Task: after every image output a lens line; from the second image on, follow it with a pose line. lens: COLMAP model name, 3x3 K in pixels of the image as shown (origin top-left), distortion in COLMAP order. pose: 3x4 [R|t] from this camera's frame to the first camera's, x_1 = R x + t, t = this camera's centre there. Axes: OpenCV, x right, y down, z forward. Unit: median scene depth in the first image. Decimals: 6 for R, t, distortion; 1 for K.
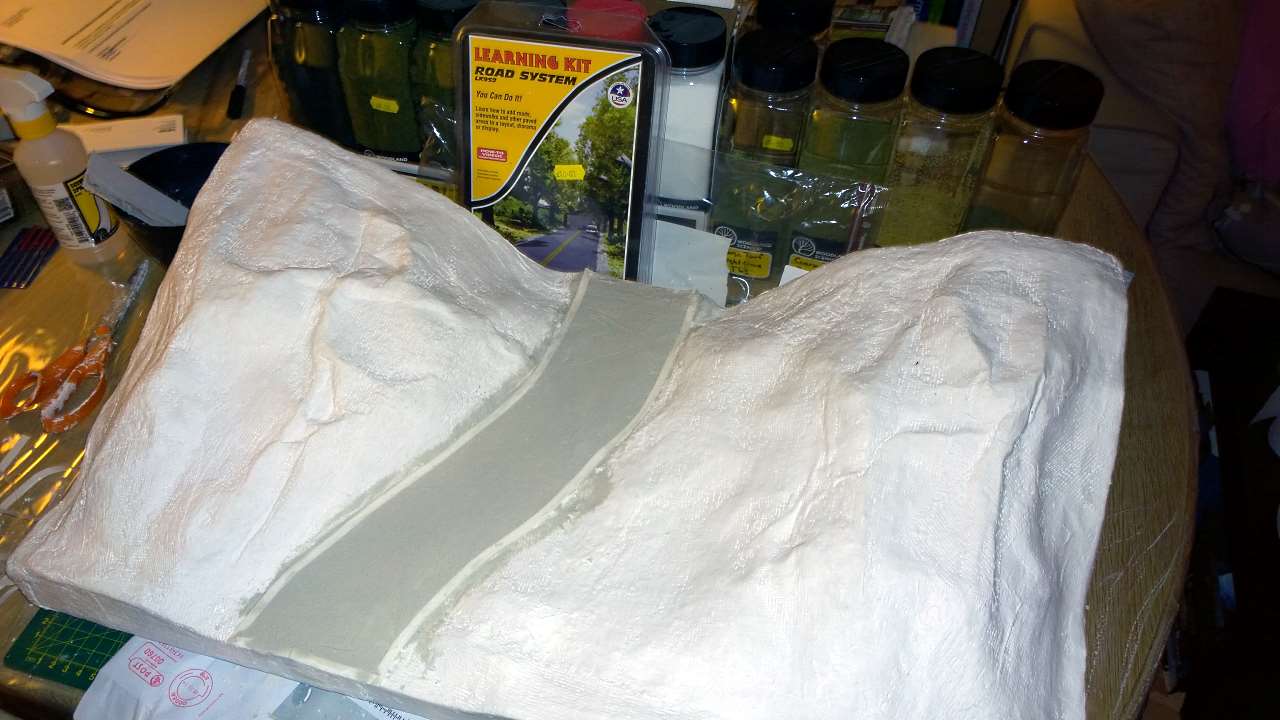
lens RADIAL K [[955.9, 0, 640.0], [0, 955.9, 360.0], [0, 0, 1]] dist [0.025618, -0.004401]
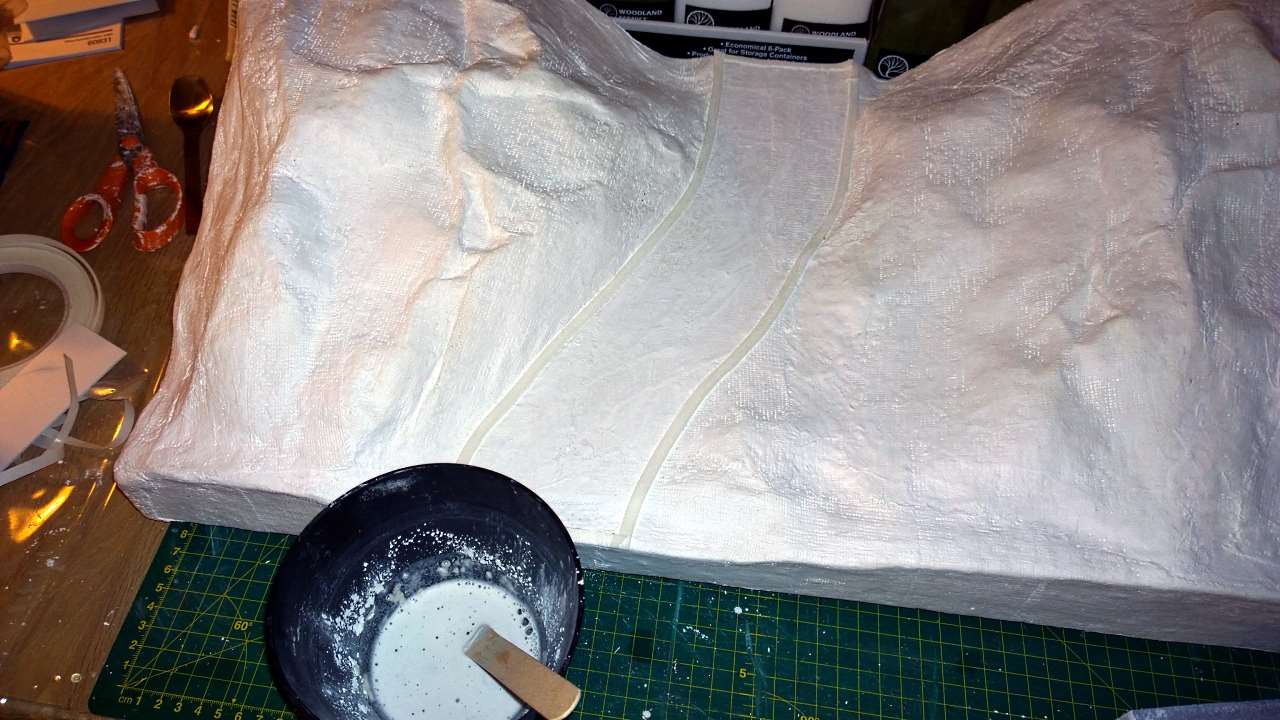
lens RADIAL K [[955.9, 0, 640.0], [0, 955.9, 360.0], [0, 0, 1]] dist [0.025618, -0.004401]
pose [[0.988515, -0.123975, 0.086417, -0.273290], [0.111456, 0.984266, 0.137104, 0.058095], [-0.102055, -0.125897, 0.986780, 0.178440]]
